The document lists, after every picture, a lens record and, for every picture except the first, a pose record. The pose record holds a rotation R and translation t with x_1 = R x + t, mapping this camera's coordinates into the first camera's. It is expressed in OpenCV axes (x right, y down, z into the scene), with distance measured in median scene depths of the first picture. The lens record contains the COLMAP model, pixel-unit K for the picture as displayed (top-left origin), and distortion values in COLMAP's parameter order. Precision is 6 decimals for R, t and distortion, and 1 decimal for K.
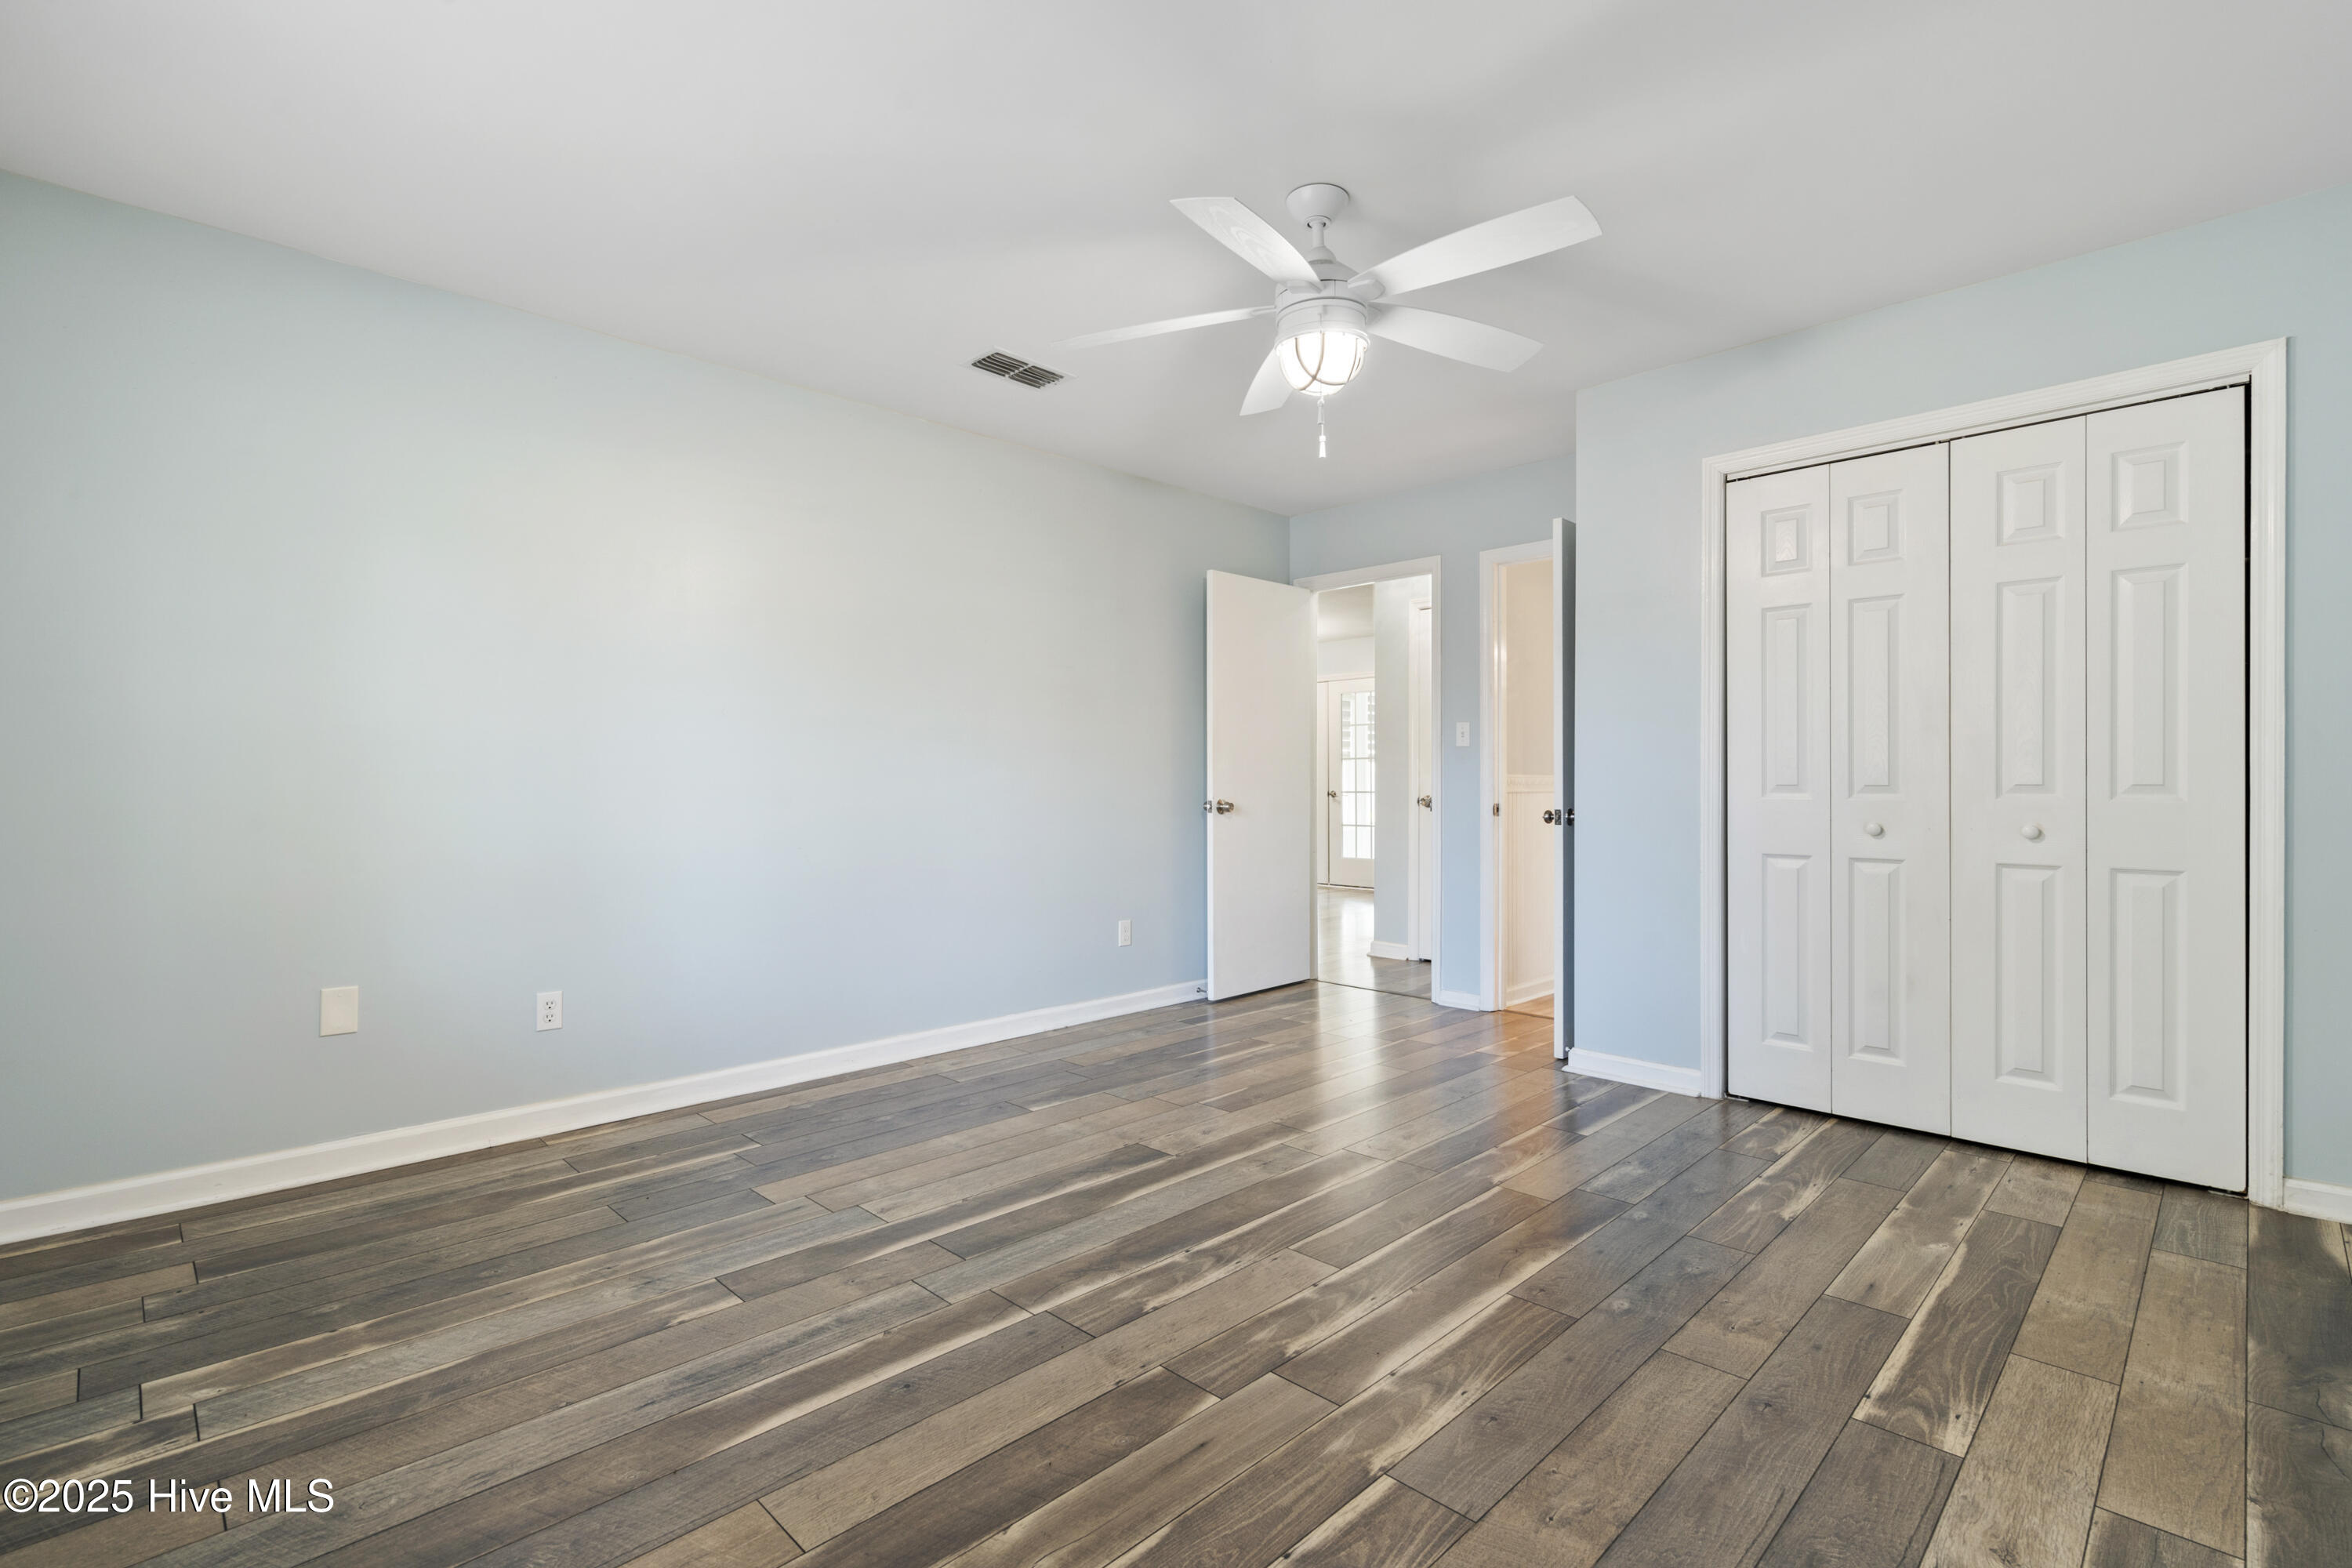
lens RADIAL K [[1064.5, 0, 1198.0], [0, 1064.5, 776.2], [0, 0, 1]] dist [-0.000672, 0.000905]
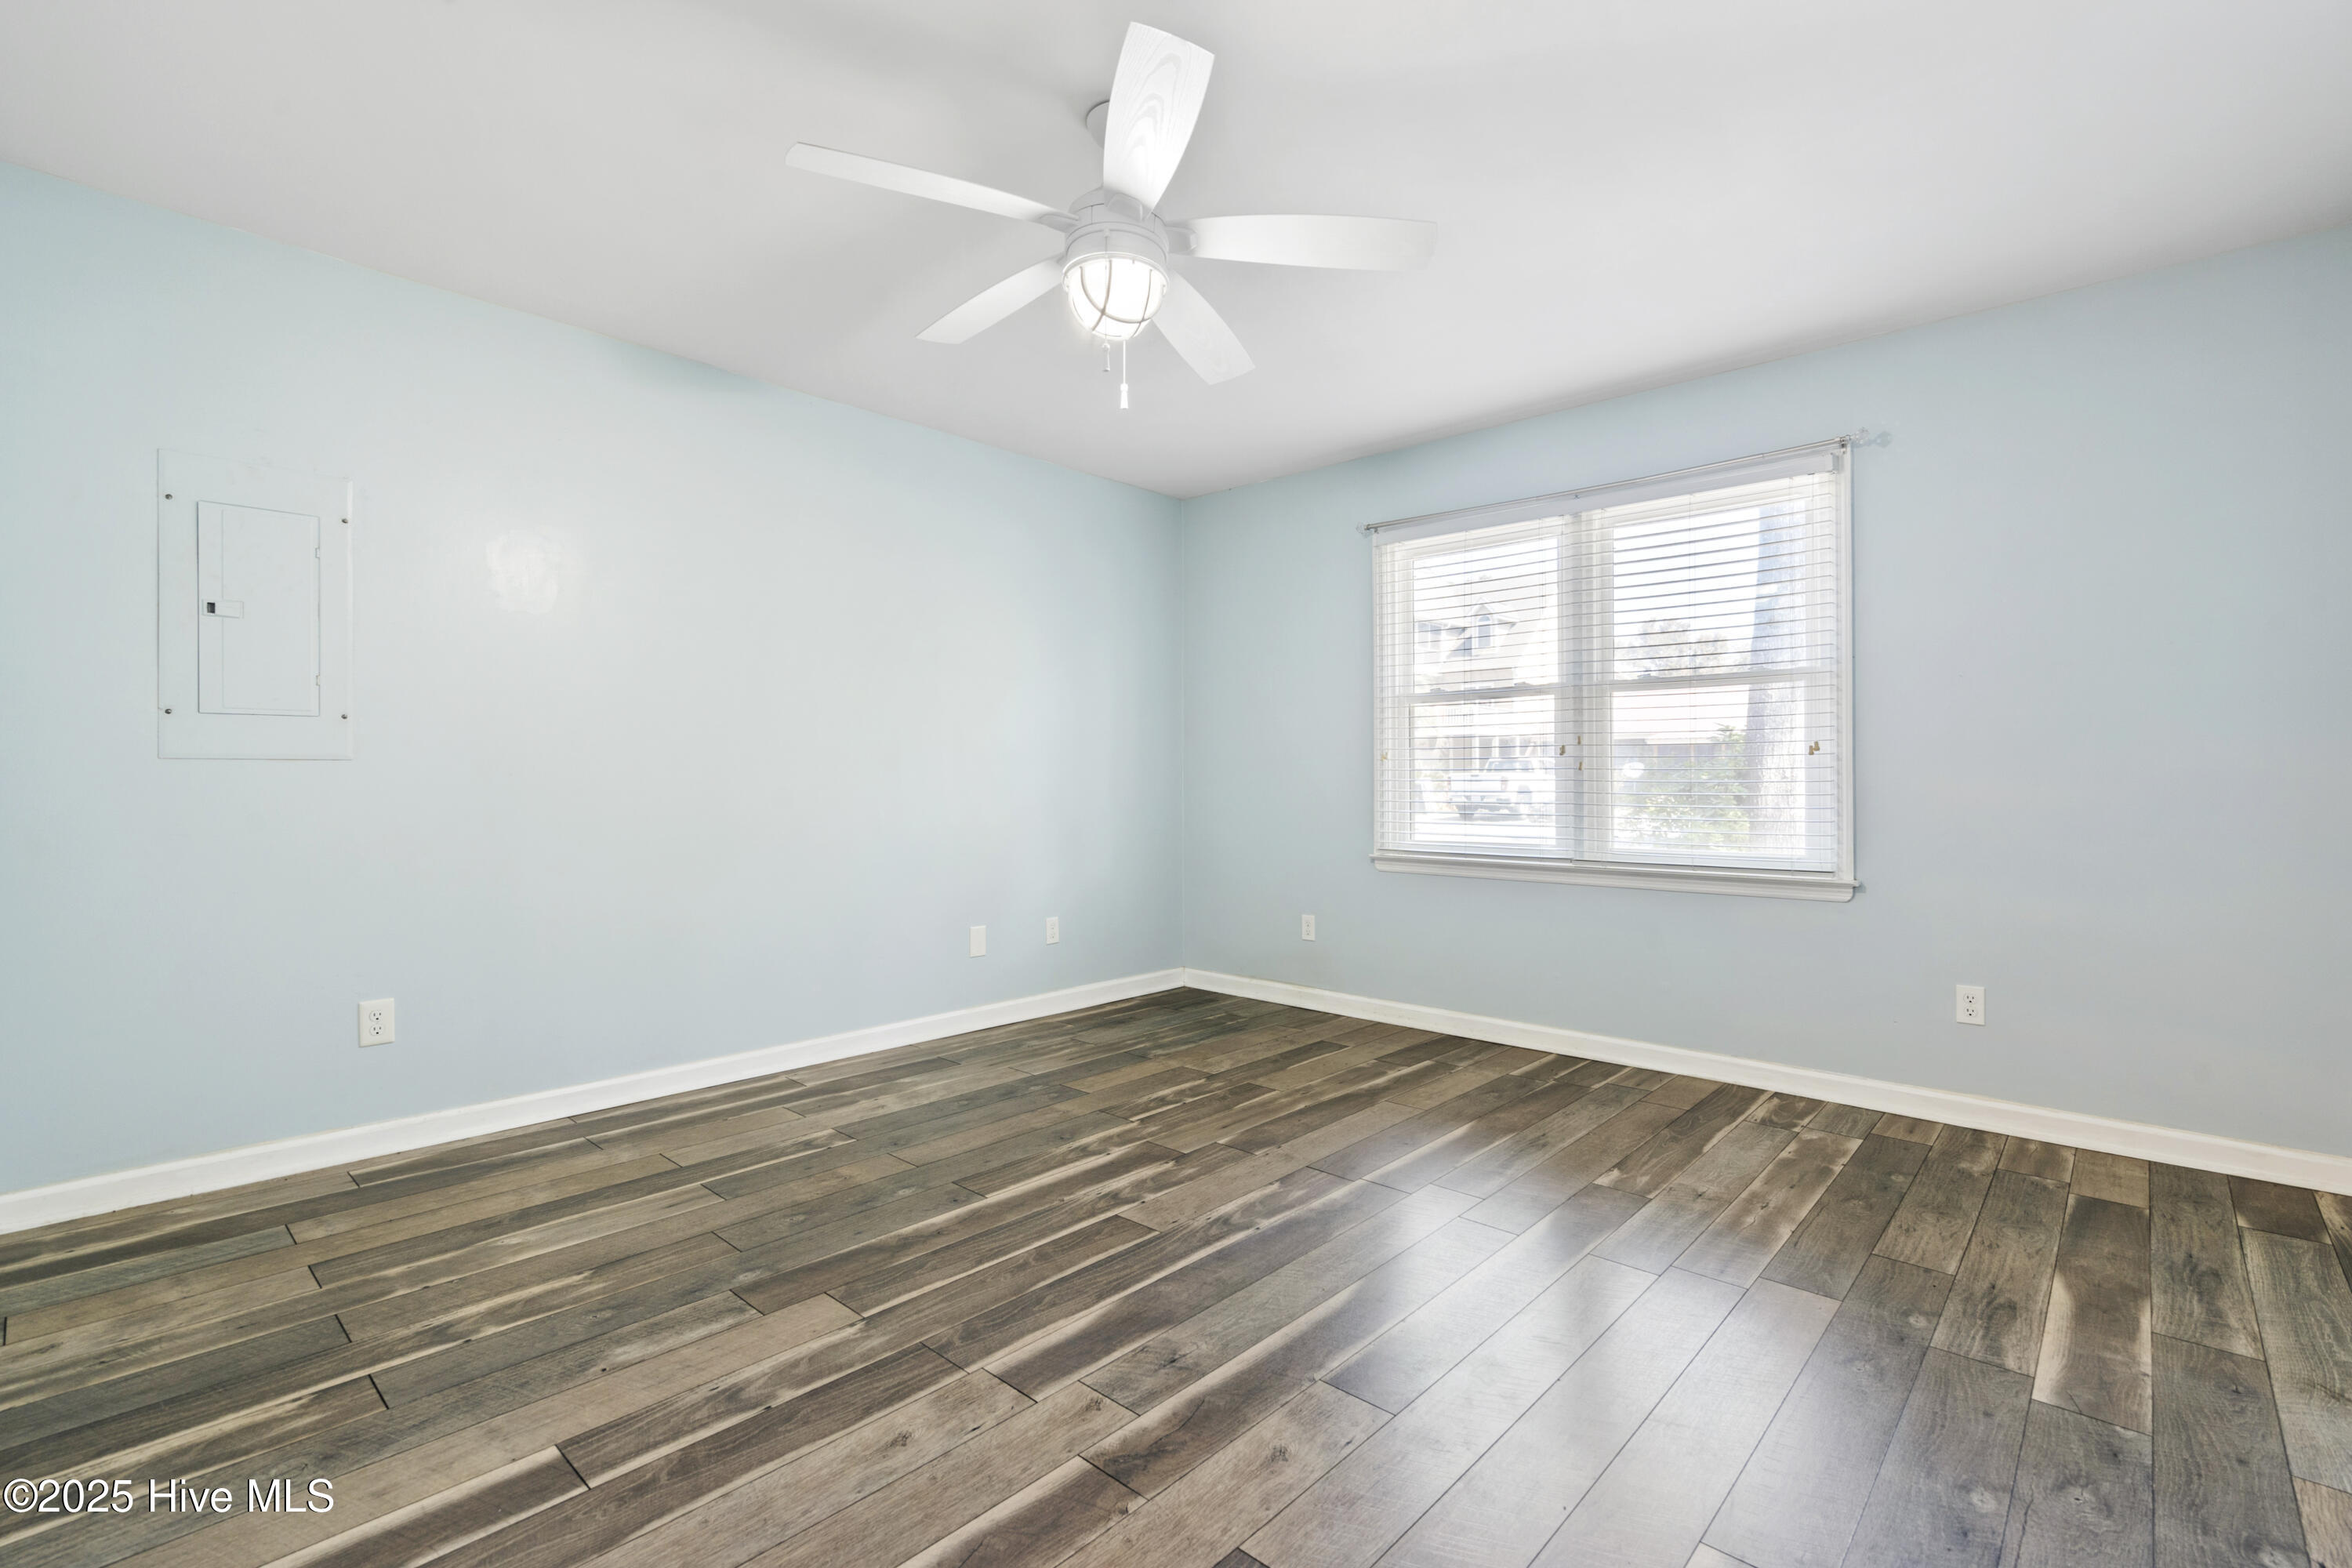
lens RADIAL K [[1059.1, 0, 1170.1], [0, 1059.1, 789.0], [0, 0, 1]] dist [-0.002771, 0.001256]
pose [[-0.999867, 0.001161, -0.016279, 0.095253], [0.001212, 0.999994, -0.003119, 0.020351], [0.016275, -0.003138, -0.999863, 2.110022]]
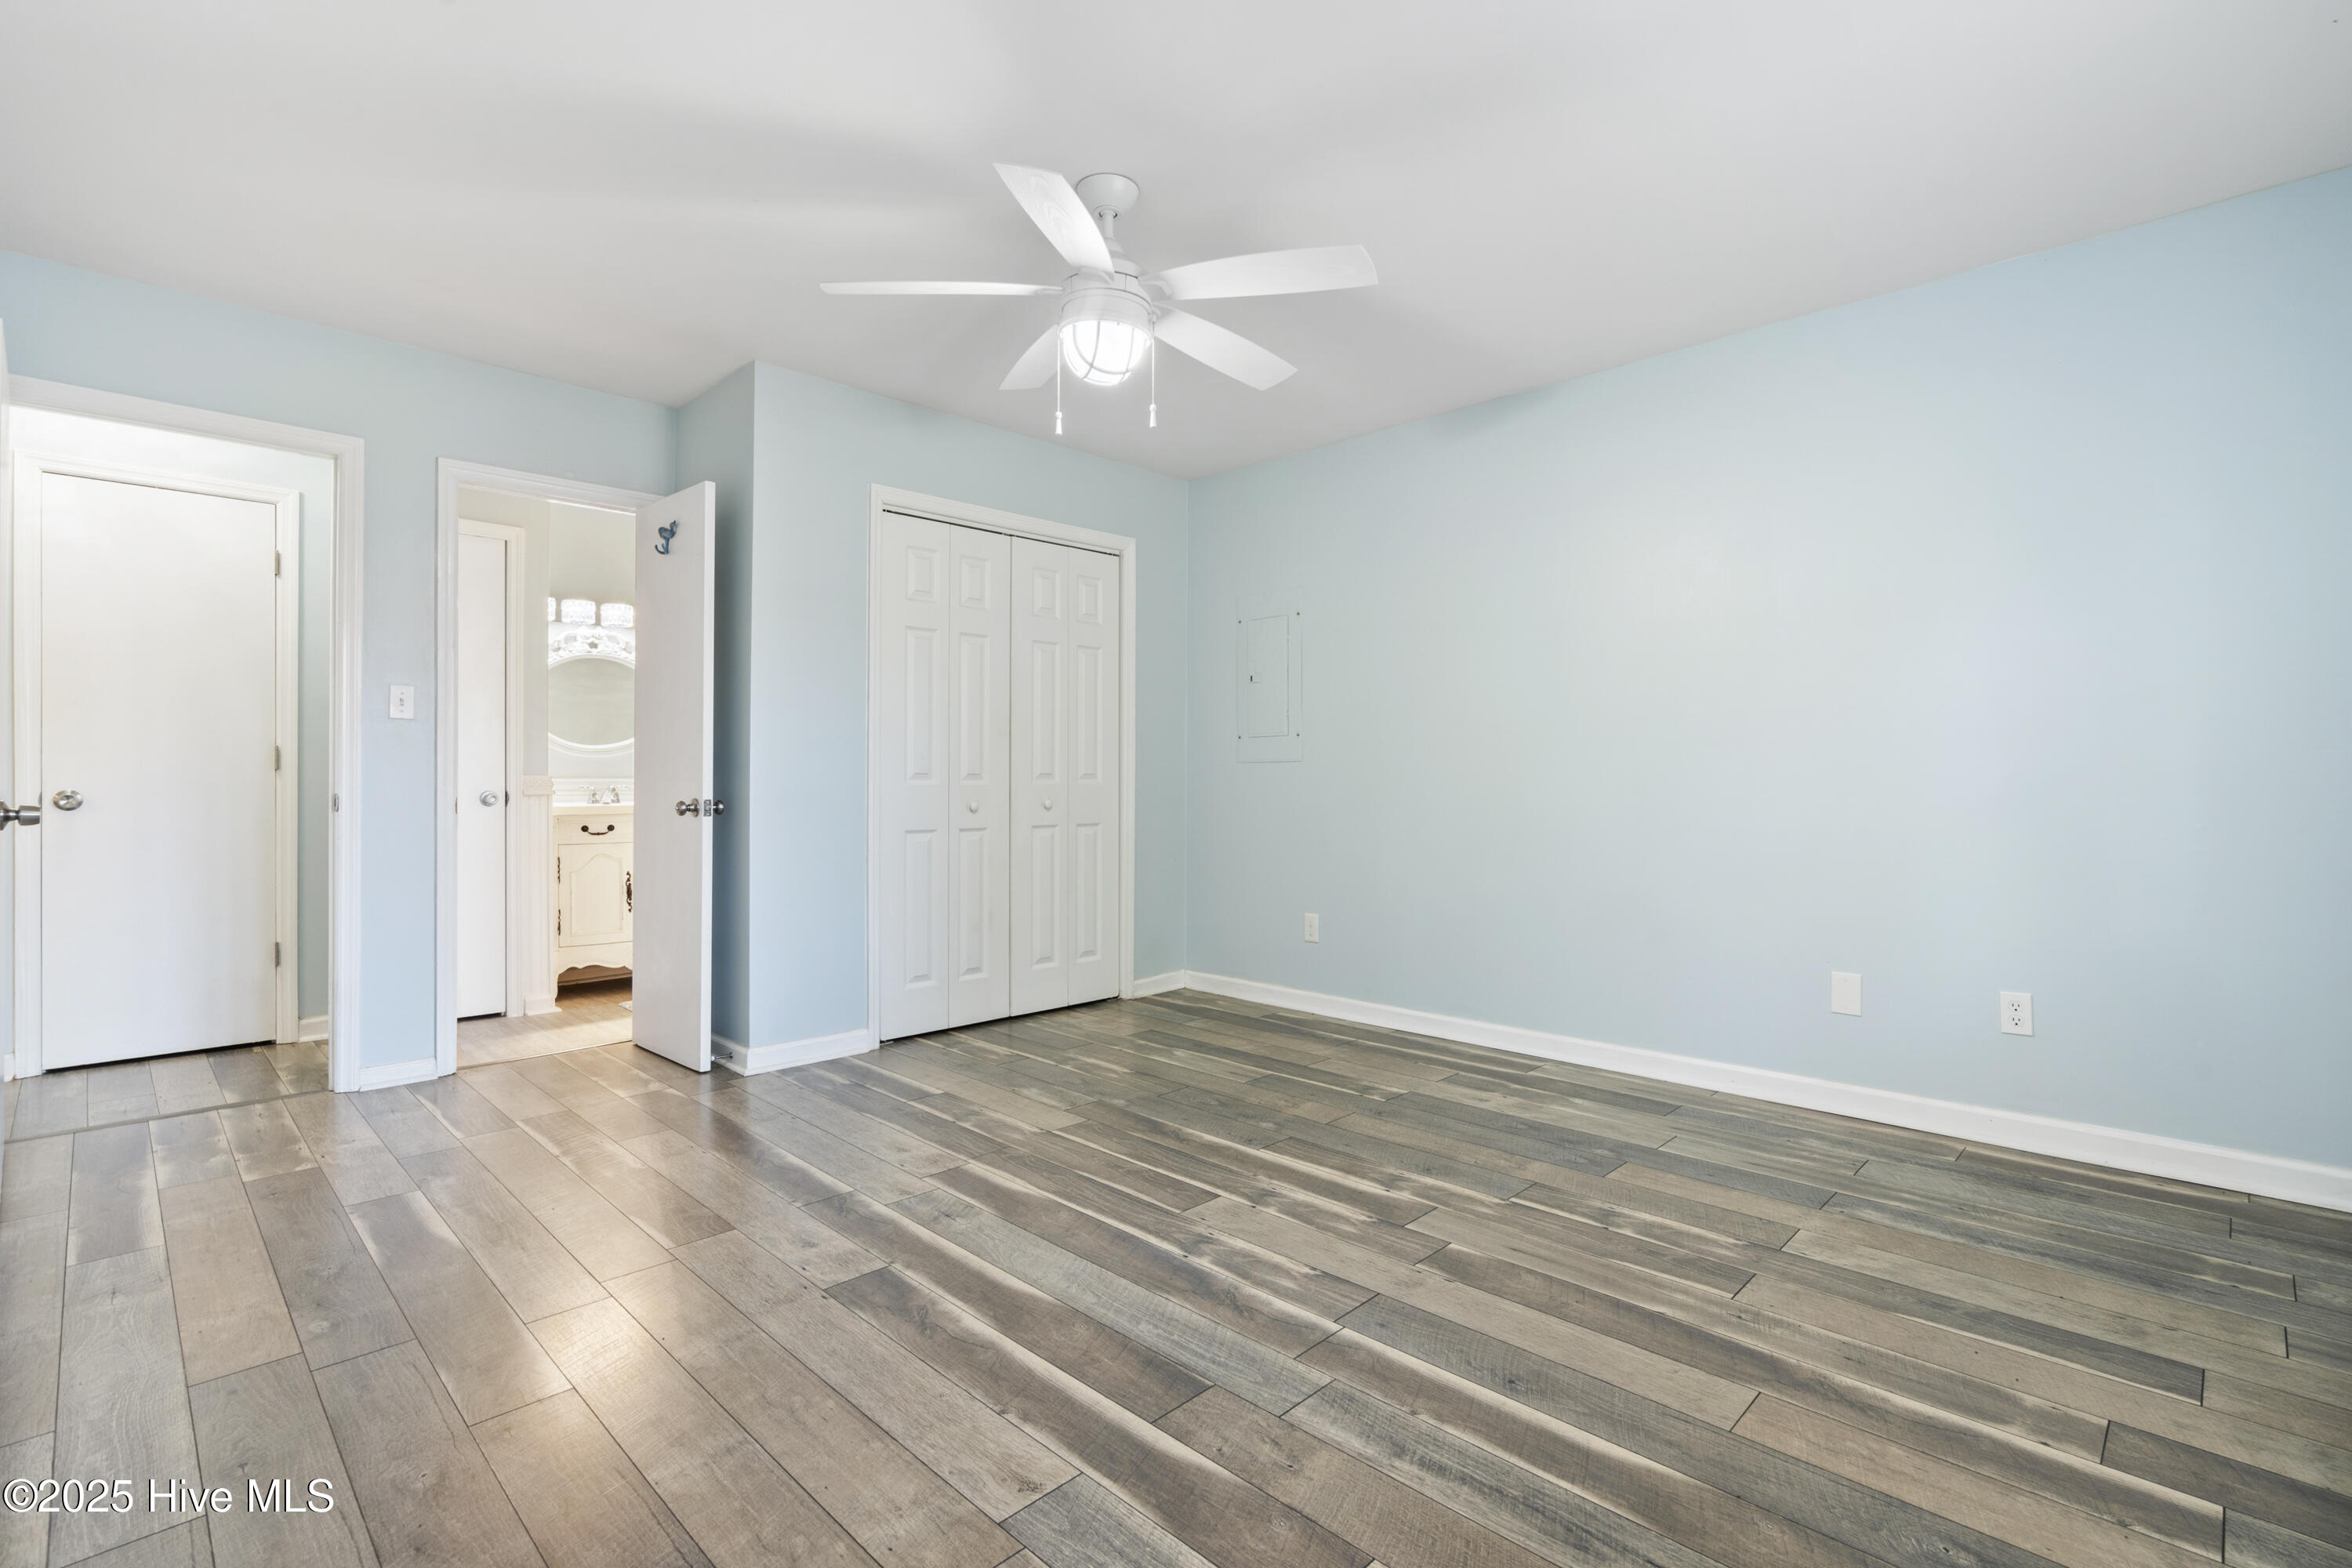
lens RADIAL K [[1059.1, 0, 1170.1], [0, 1059.1, 789.0], [0, 0, 1]] dist [-0.002771, 0.001256]
pose [[0.015286, -0.008739, 0.999845, -0.993091], [-0.008696, 0.999923, 0.008873, 0.018588], [-0.999845, -0.008830, 0.015209, 1.040361]]
